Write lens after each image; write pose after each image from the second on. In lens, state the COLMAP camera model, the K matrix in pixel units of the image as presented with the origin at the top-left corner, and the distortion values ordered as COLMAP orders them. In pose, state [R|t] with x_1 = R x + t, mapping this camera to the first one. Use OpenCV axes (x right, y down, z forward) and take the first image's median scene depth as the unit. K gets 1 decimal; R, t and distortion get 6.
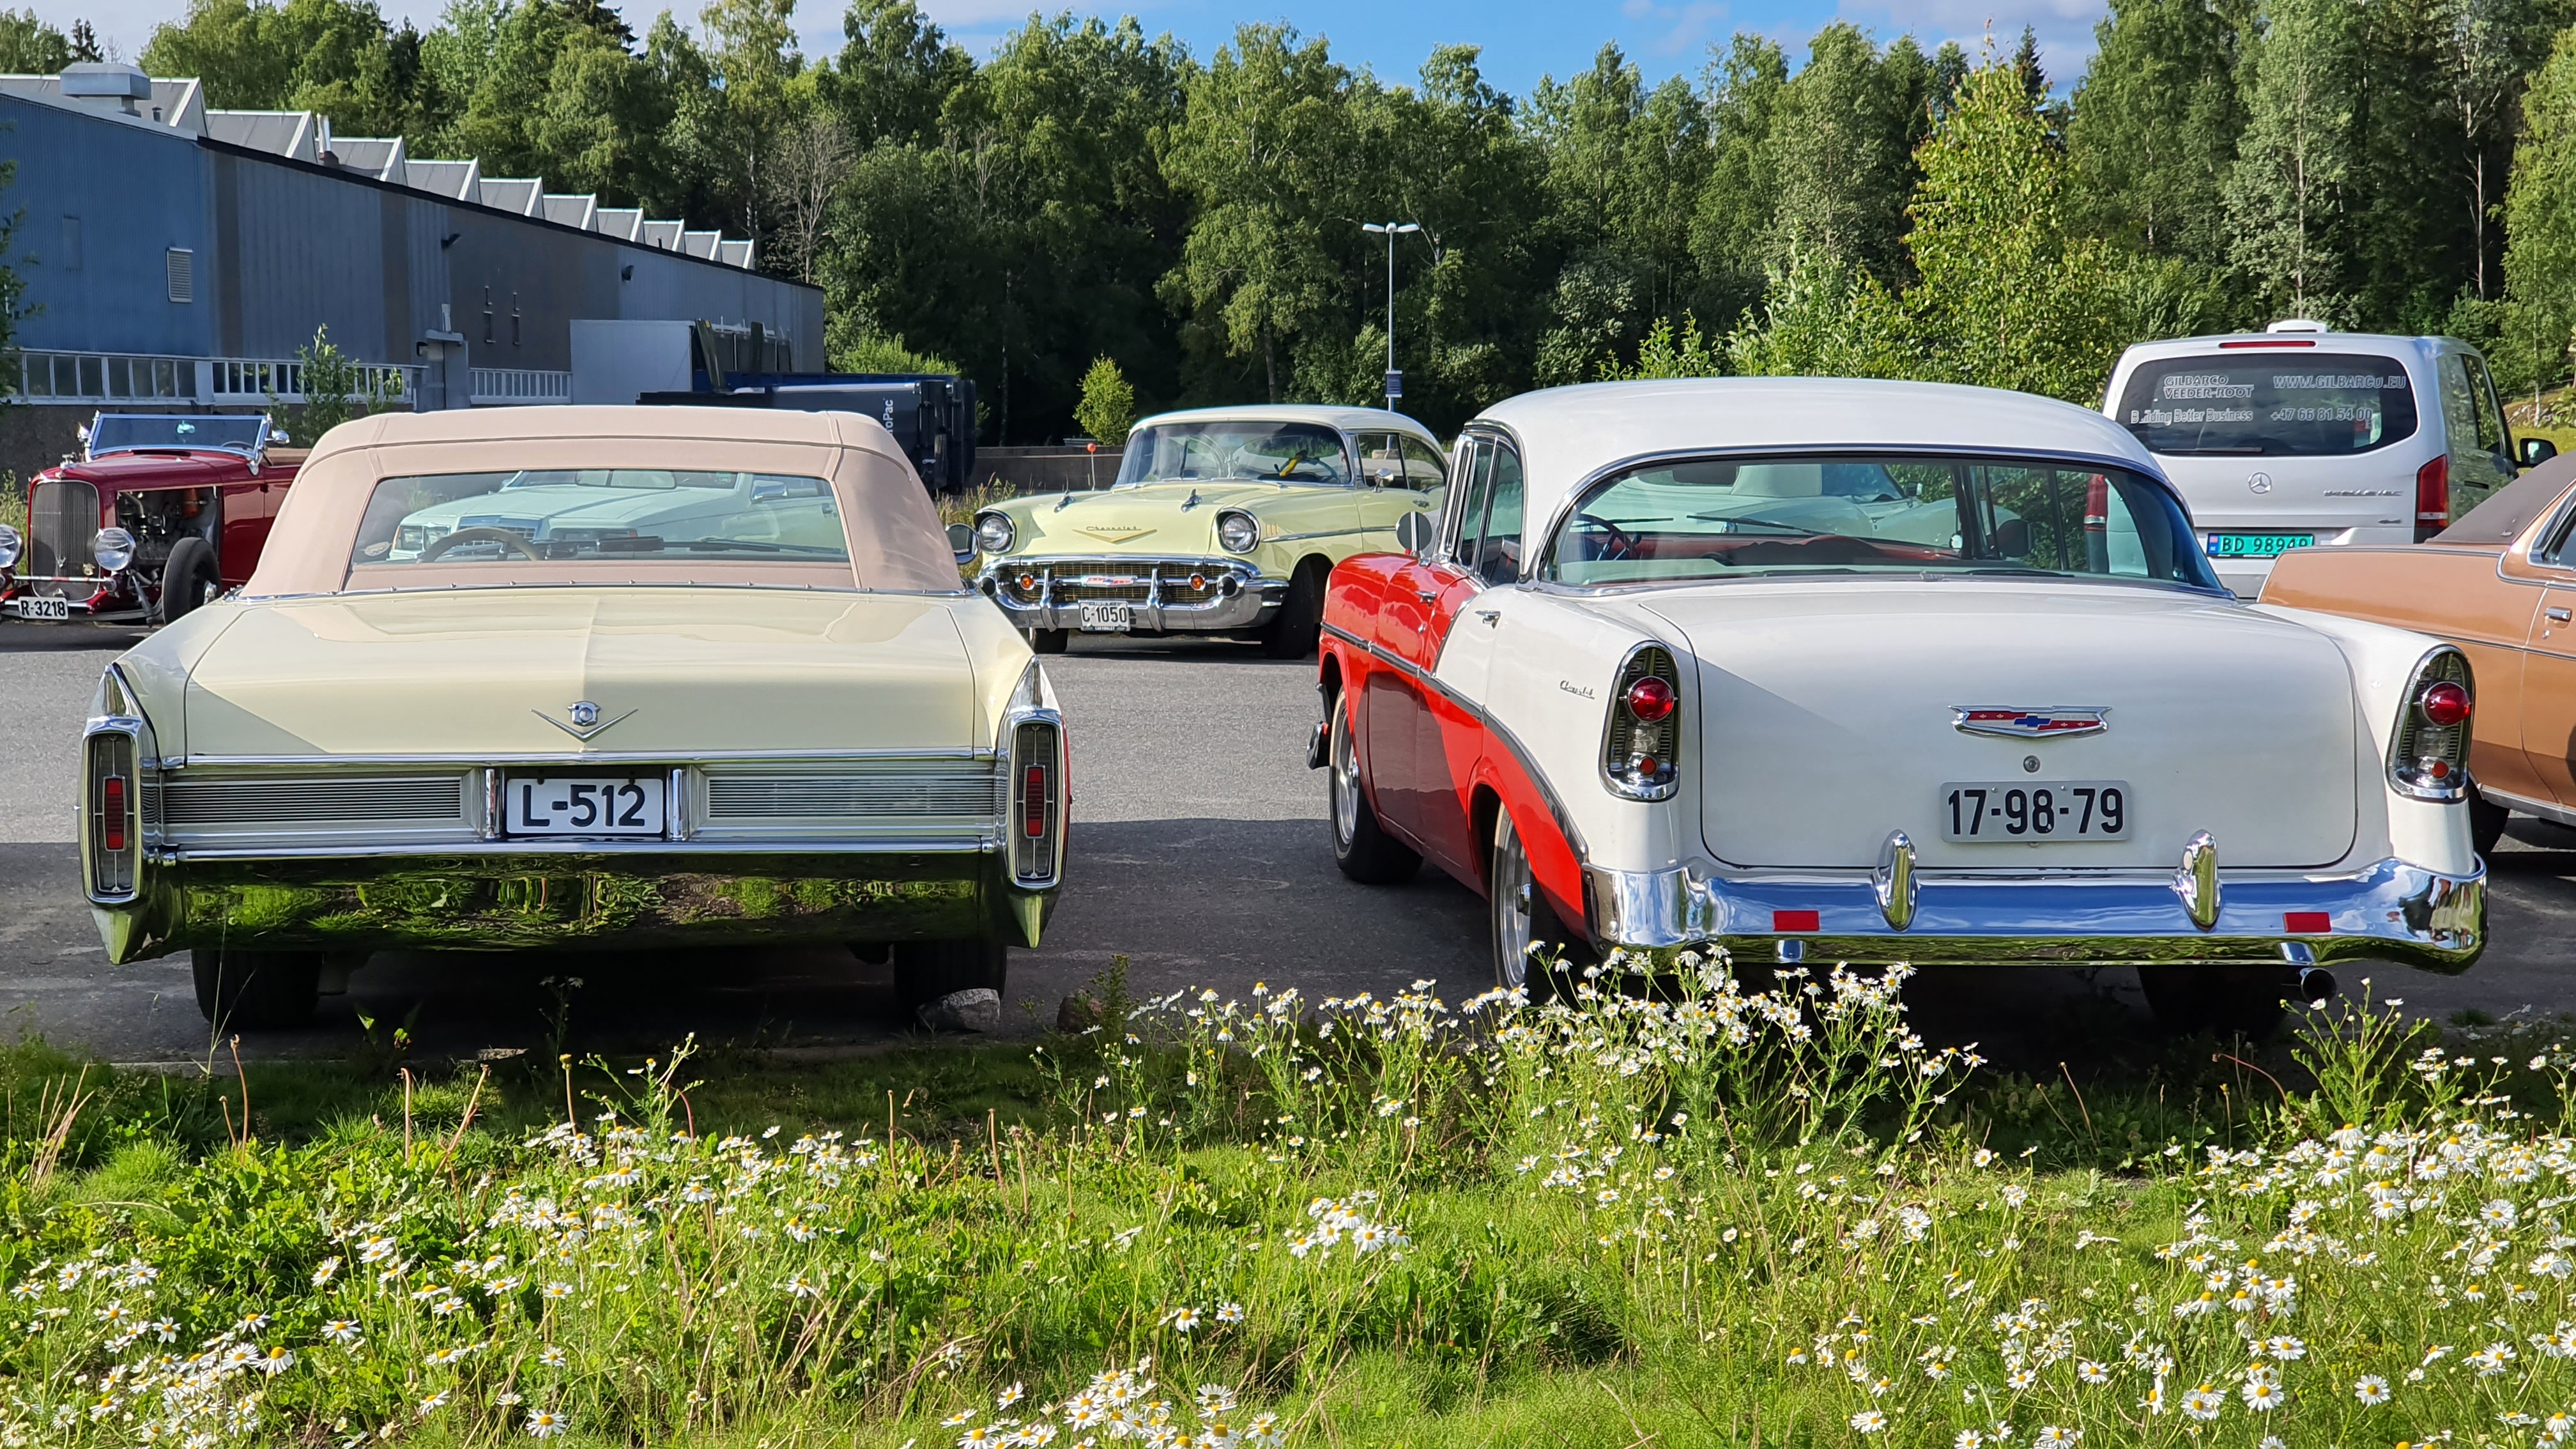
lens RADIAL K [[3853.8, 0, 1198.7], [0, 3853.8, 669.1], [0, 0, 1]] dist [0.140714, 0.000000]
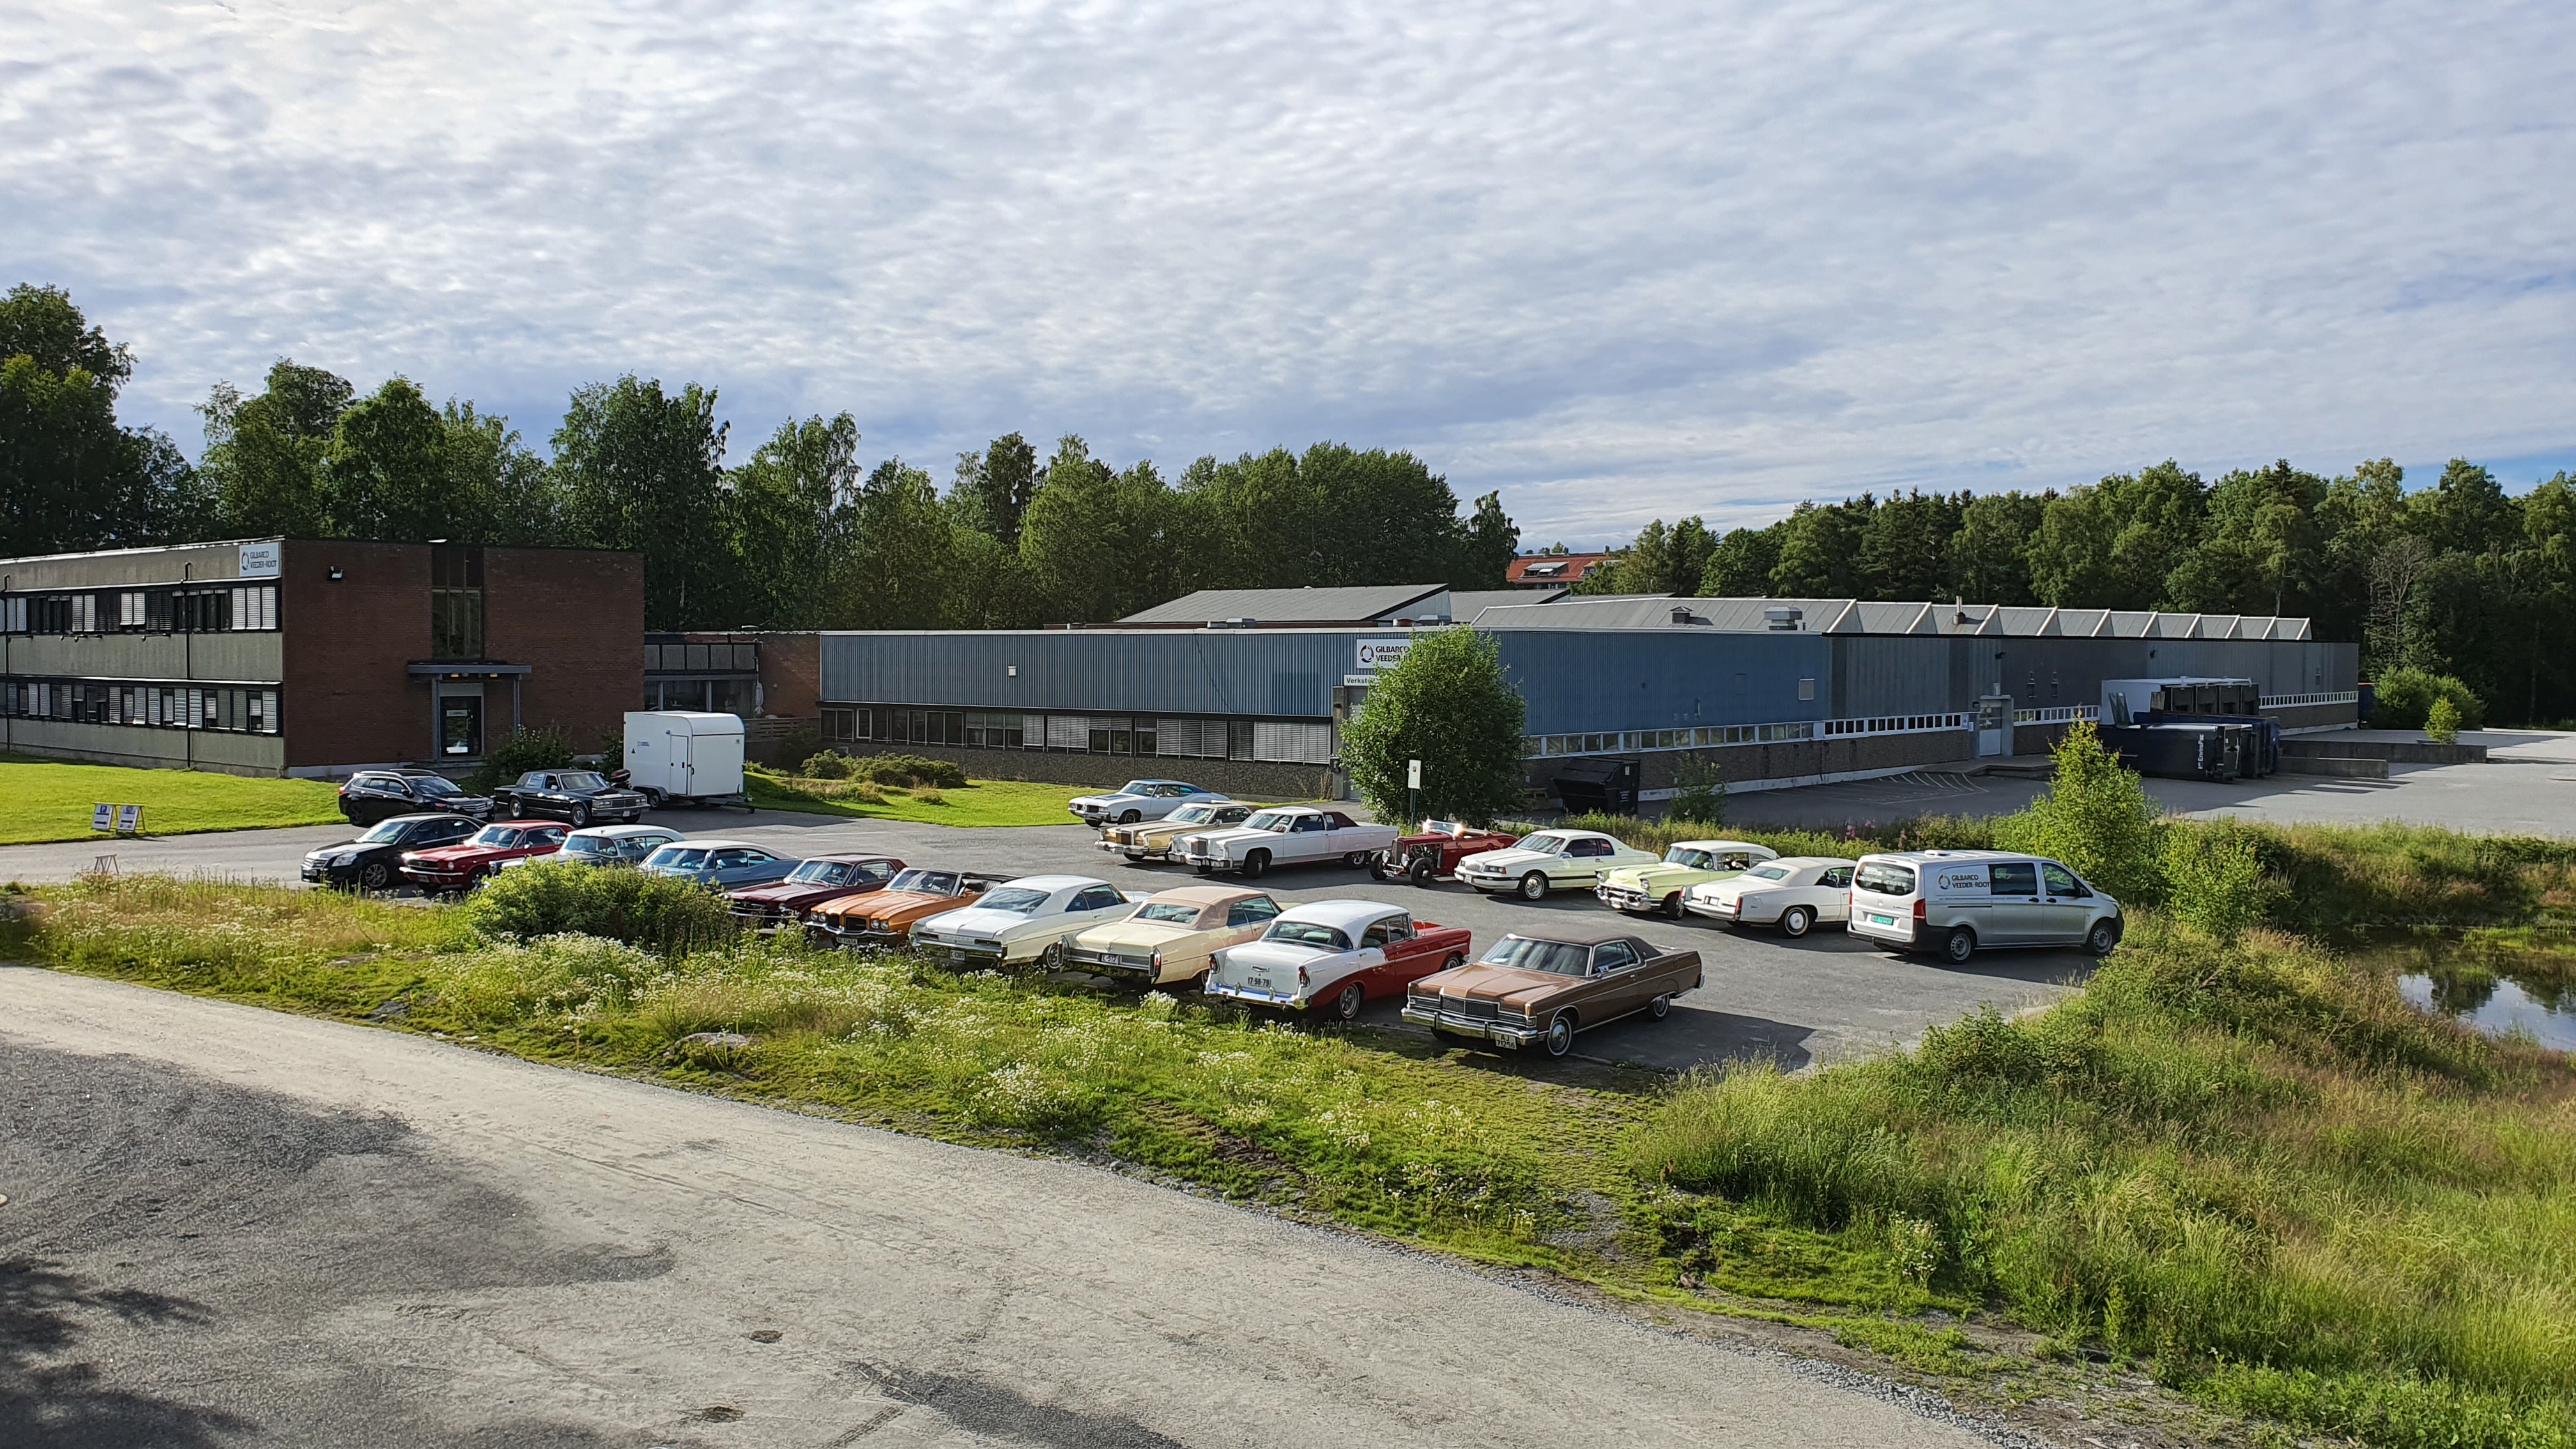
lens RADIAL K [[2028.9, 0, 1293.1], [0, 2028.9, 745.0], [0, 0, 1]] dist [0.069764, -0.043529]
pose [[0.776618, 0.048936, -0.628068, 0.180629], [-0.059856, 0.998200, 0.003762, -0.029166], [0.627122, 0.034672, 0.778149, -0.133027]]
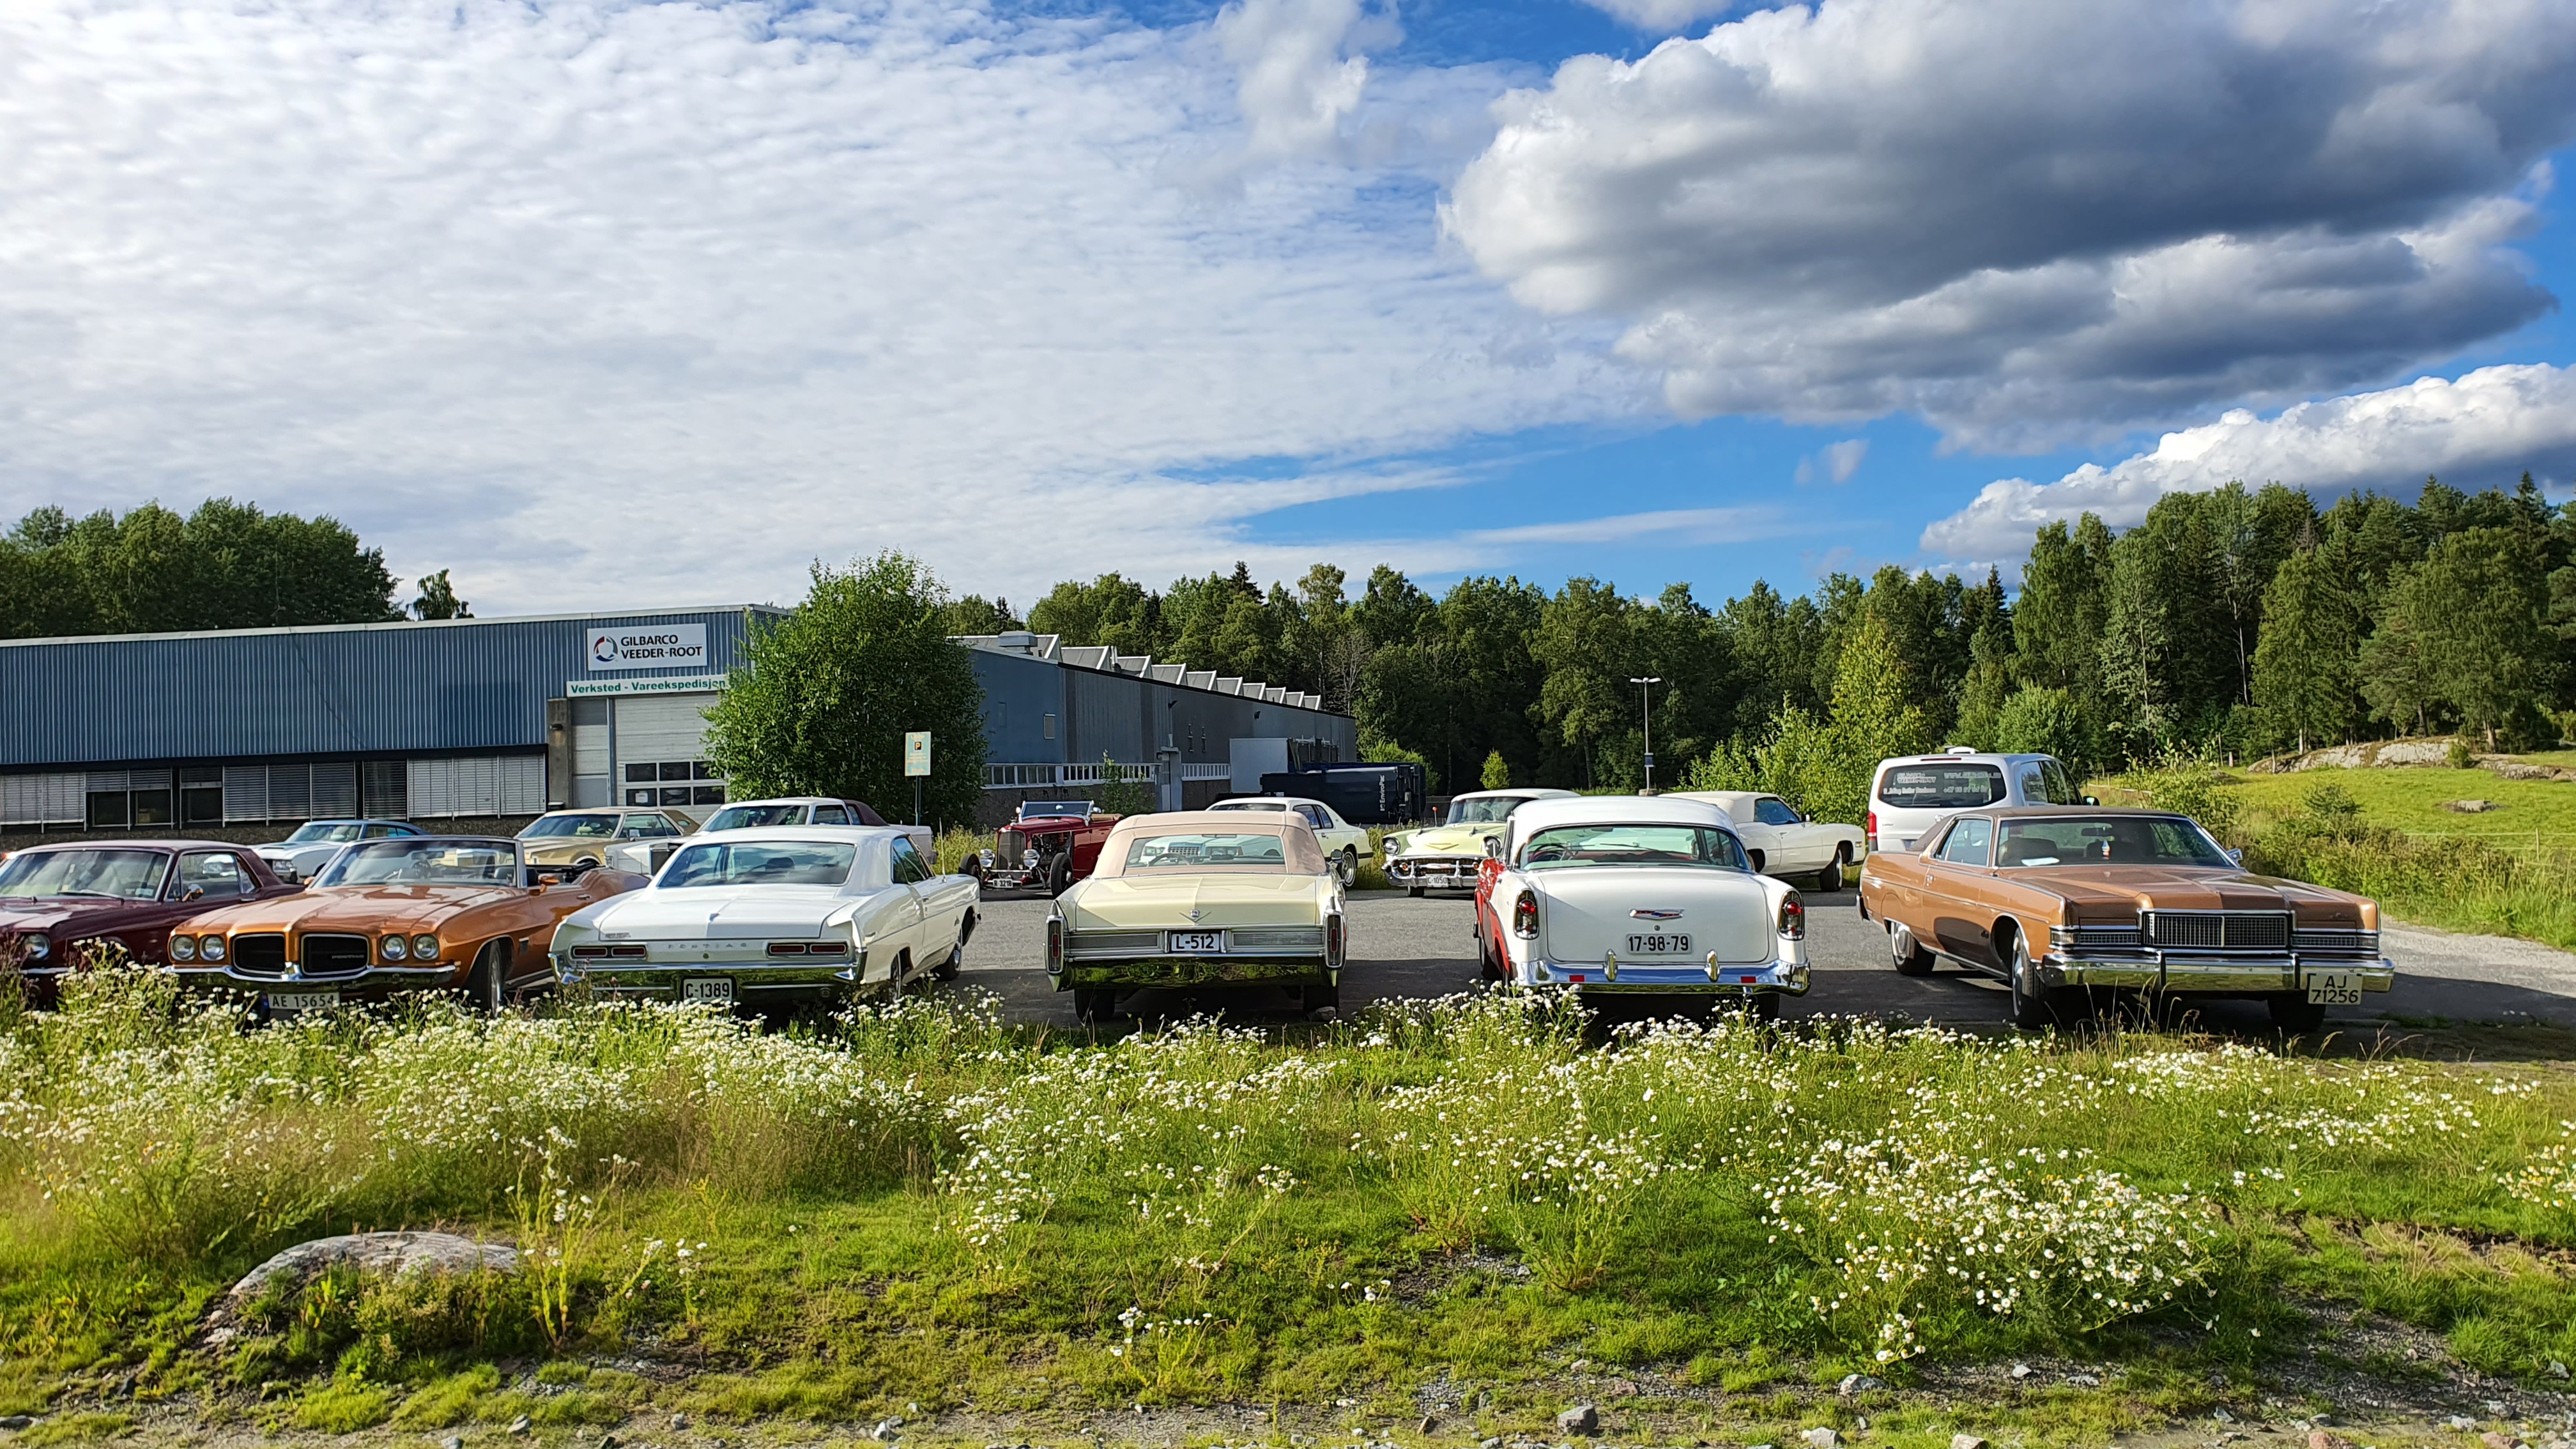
lens RADIAL K [[2028.9, 0, 1291.4], [0, 2028.9, 721.6], [0, 0, 1]] dist [0.069764, -0.043529]
pose [[0.990934, -0.022009, -0.132536, 0.009868], [0.009677, 0.995621, -0.092979, 0.000601], [0.134002, 0.090854, 0.986808, -0.044413]]
